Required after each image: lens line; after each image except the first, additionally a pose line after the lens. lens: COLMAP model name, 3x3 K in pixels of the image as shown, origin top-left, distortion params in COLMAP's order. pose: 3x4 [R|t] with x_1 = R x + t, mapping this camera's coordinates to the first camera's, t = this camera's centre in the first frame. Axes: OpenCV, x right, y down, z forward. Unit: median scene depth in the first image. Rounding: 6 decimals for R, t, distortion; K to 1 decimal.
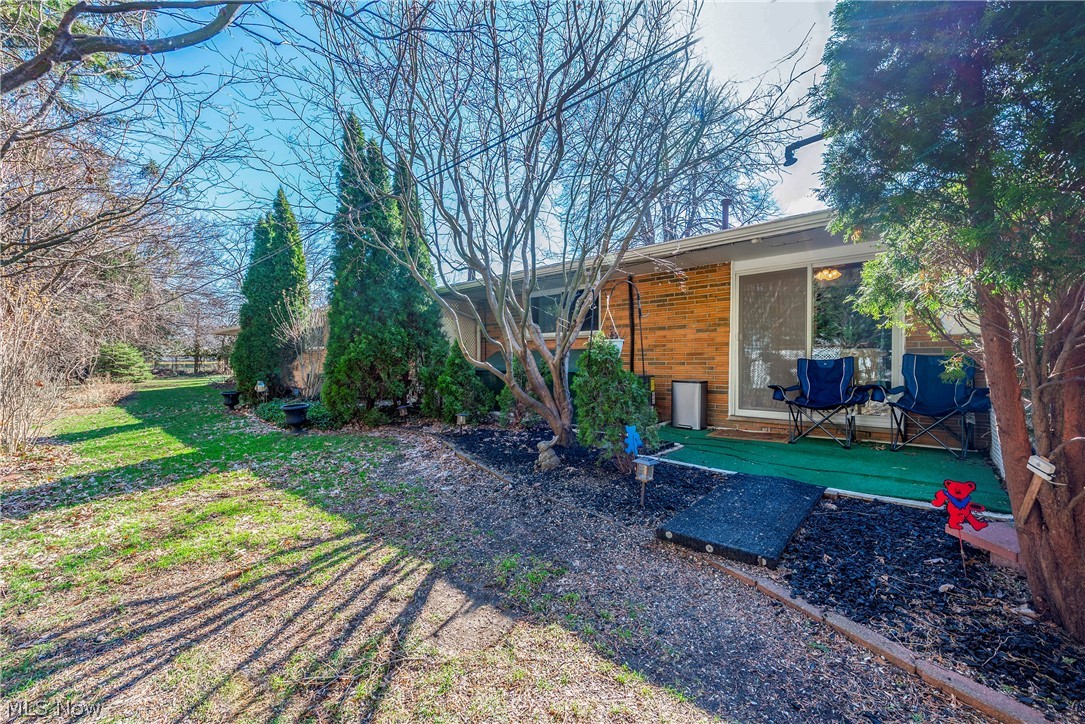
lens RADIAL K [[432.6, 0, 542.5], [0, 432.6, 362.9], [0, 0, 1]] dist [0.015445, -0.002300]
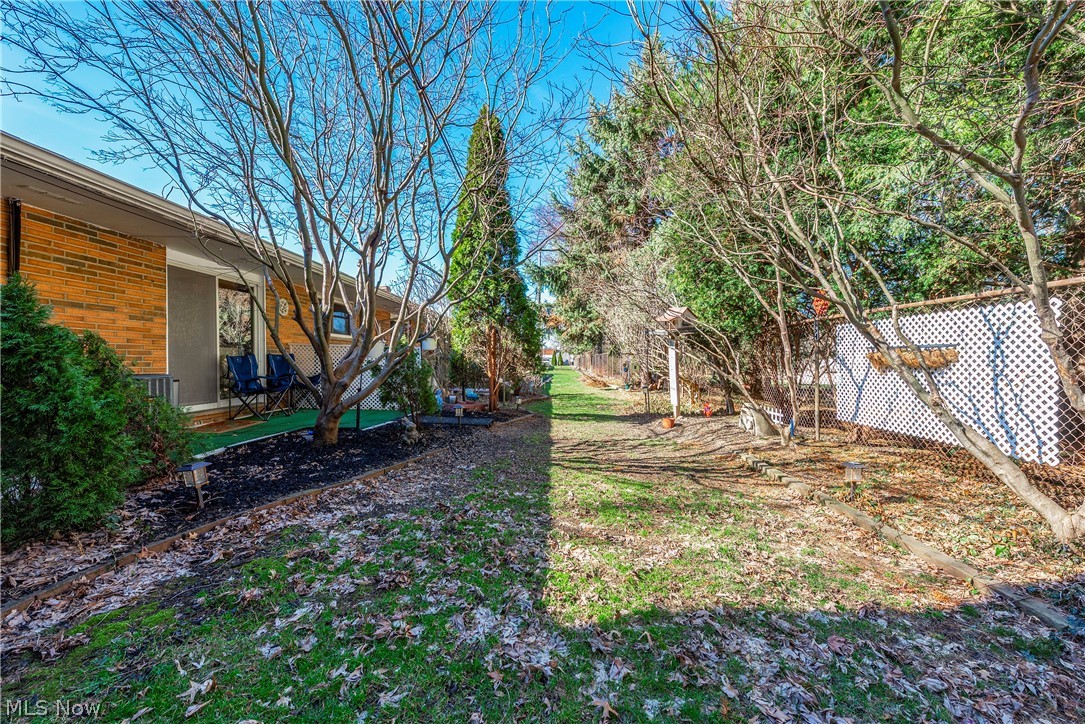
lens RADIAL K [[432.6, 0, 545.4], [0, 432.6, 363.0], [0, 0, 1]] dist [0.015445, -0.002300]
pose [[-0.647411, -0.002939, 0.762136, -0.723410], [0.000251, 0.999992, 0.004069, 0.005950], [-0.762141, 0.002826, -0.647405, 0.919513]]
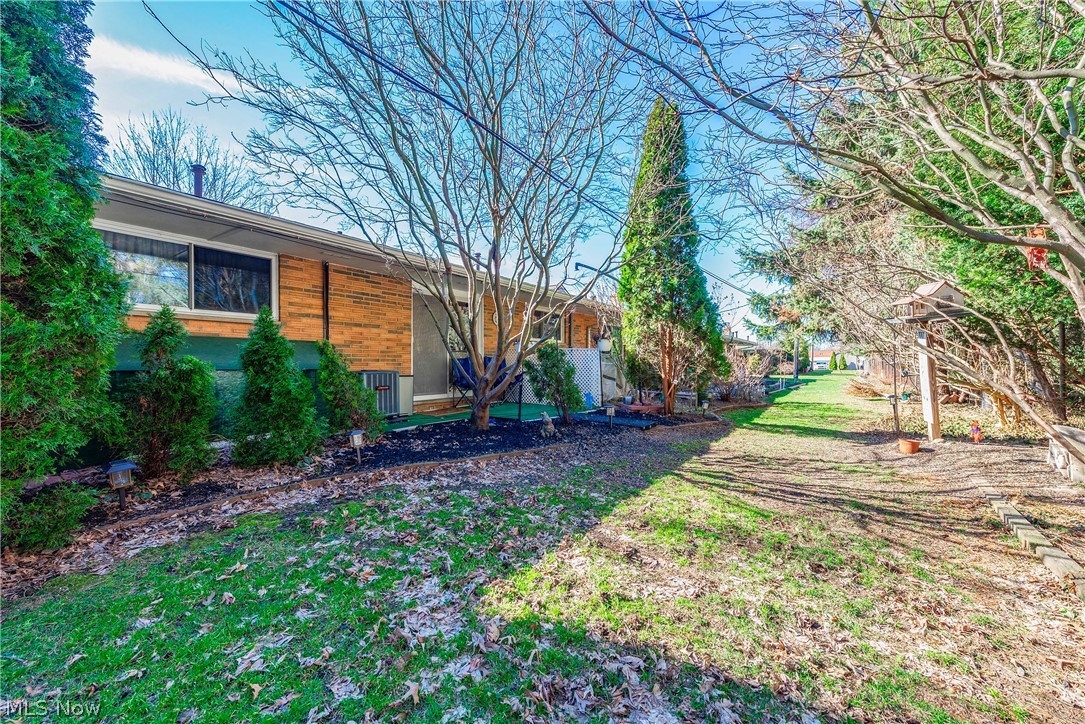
lens RADIAL K [[432.6, 0, 539.1], [0, 432.6, 363.4], [0, 0, 1]] dist [0.015445, -0.002300]
pose [[-0.110733, 0.005913, 0.993833, -0.801937], [0.002229, 0.999981, -0.005701, 0.016552], [-0.993848, 0.001584, -0.110744, 0.717385]]
